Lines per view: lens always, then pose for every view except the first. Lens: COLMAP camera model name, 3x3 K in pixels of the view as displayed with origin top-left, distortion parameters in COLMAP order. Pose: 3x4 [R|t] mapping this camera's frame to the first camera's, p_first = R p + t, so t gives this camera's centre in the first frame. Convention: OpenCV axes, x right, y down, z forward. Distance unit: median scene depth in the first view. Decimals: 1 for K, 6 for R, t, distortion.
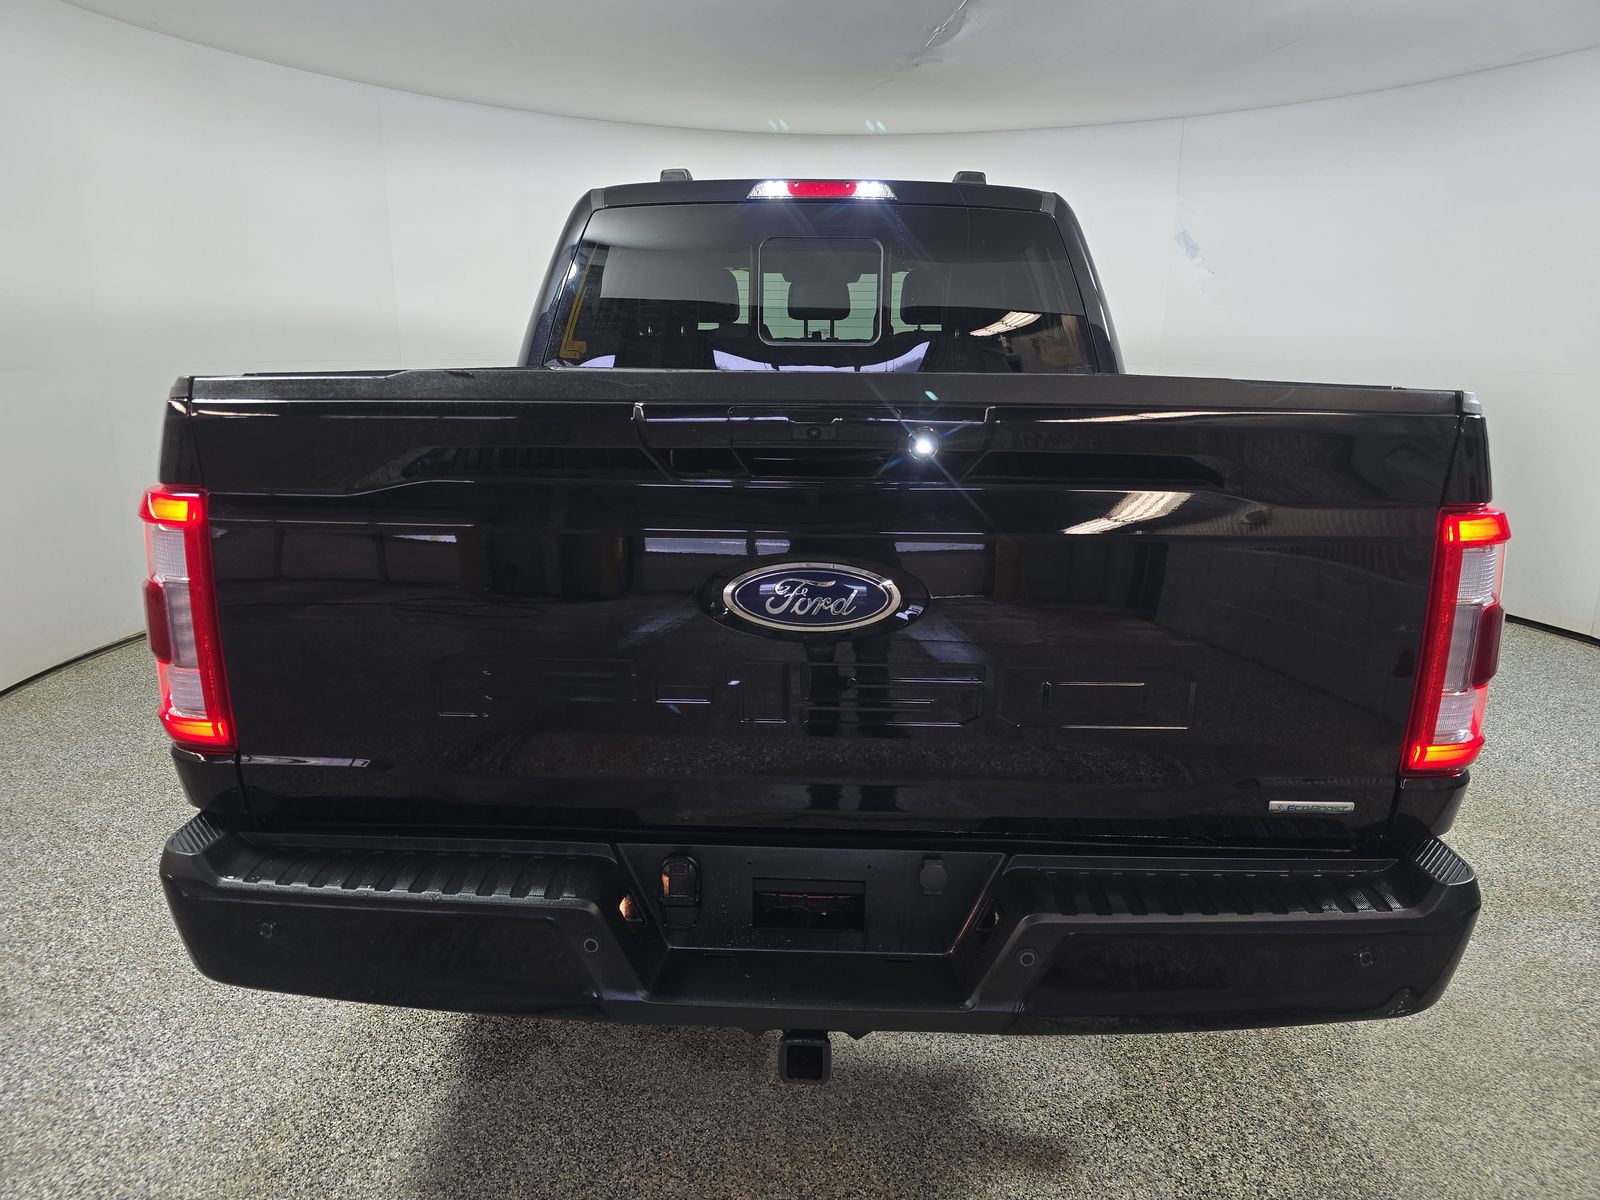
lens RADIAL K [[1111.3, 0, 784.5], [0, 1111.3, 607.3], [0, 0, 1]] dist [0.035562, -0.014250]
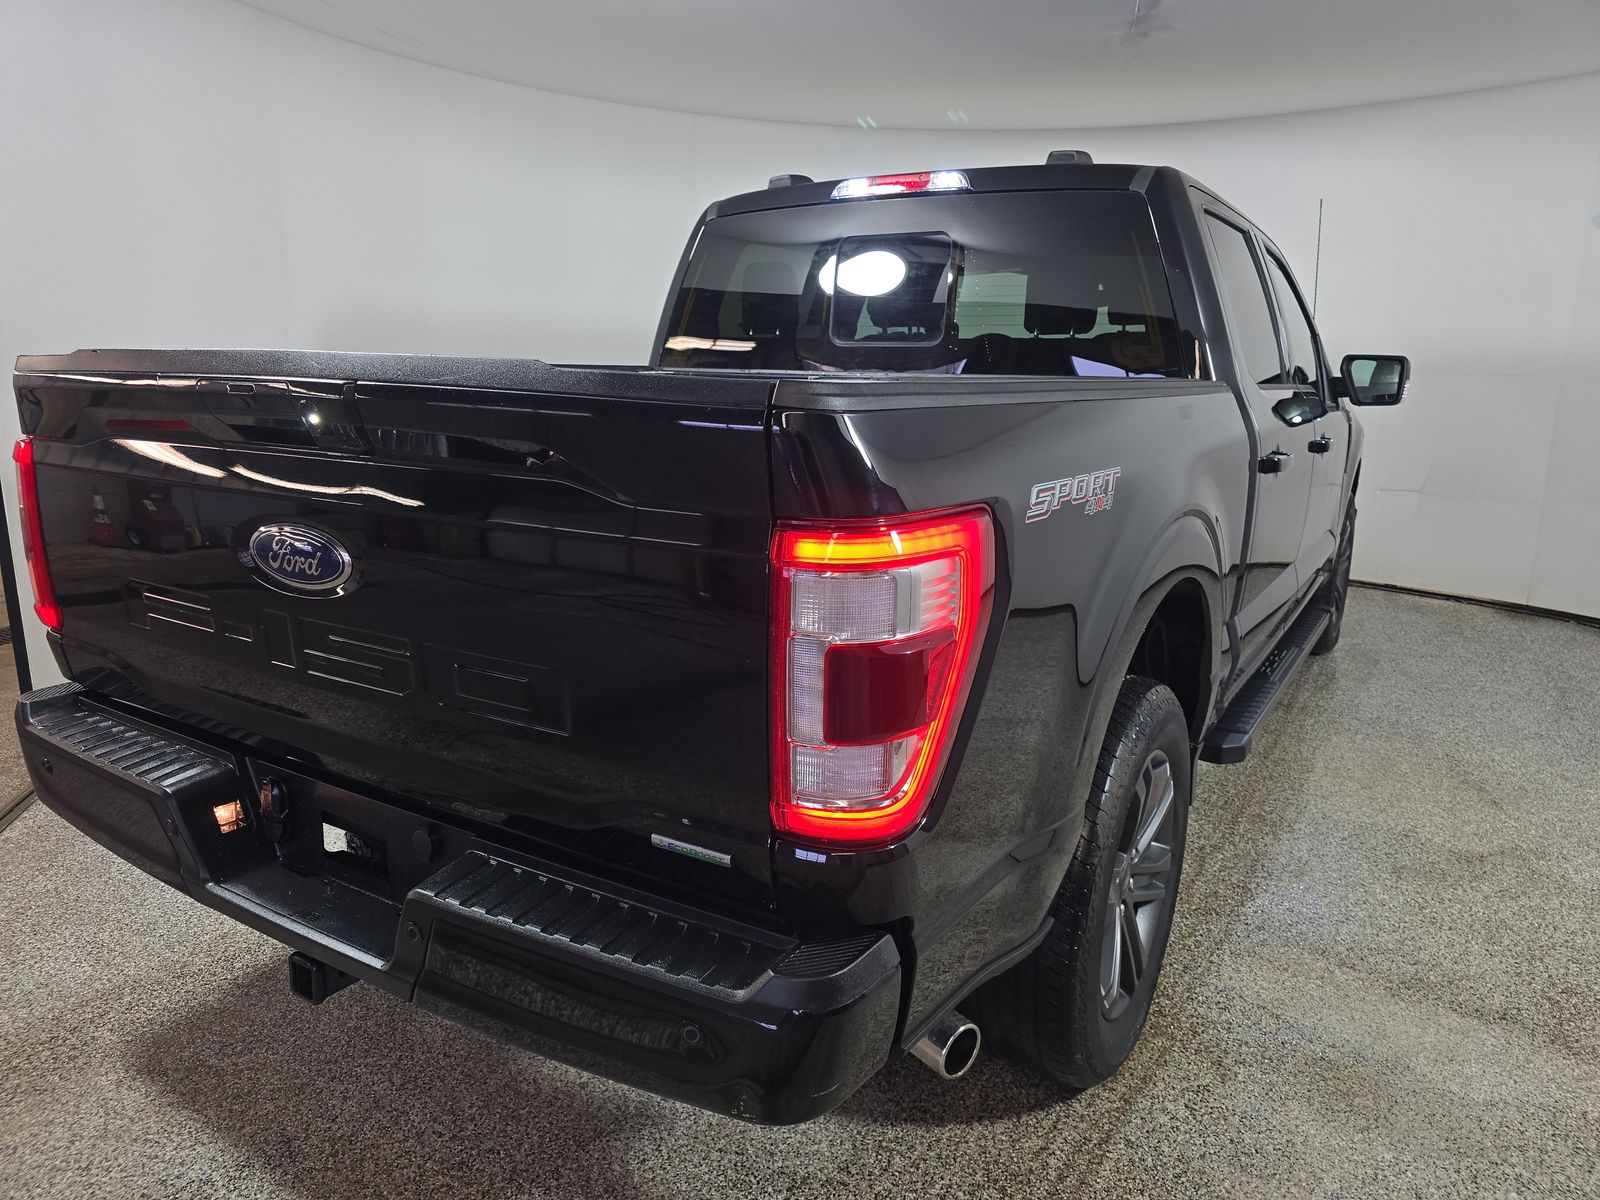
lens RADIAL K [[1111.3, 0, 798.7], [0, 1111.3, 591.3], [0, 0, 1]] dist [0.035562, -0.014250]
pose [[0.862704, 0.108294, -0.493979, 0.472849], [-0.121381, 0.992590, 0.005618, -0.019060], [0.490927, 0.055113, 0.869456, 0.135553]]
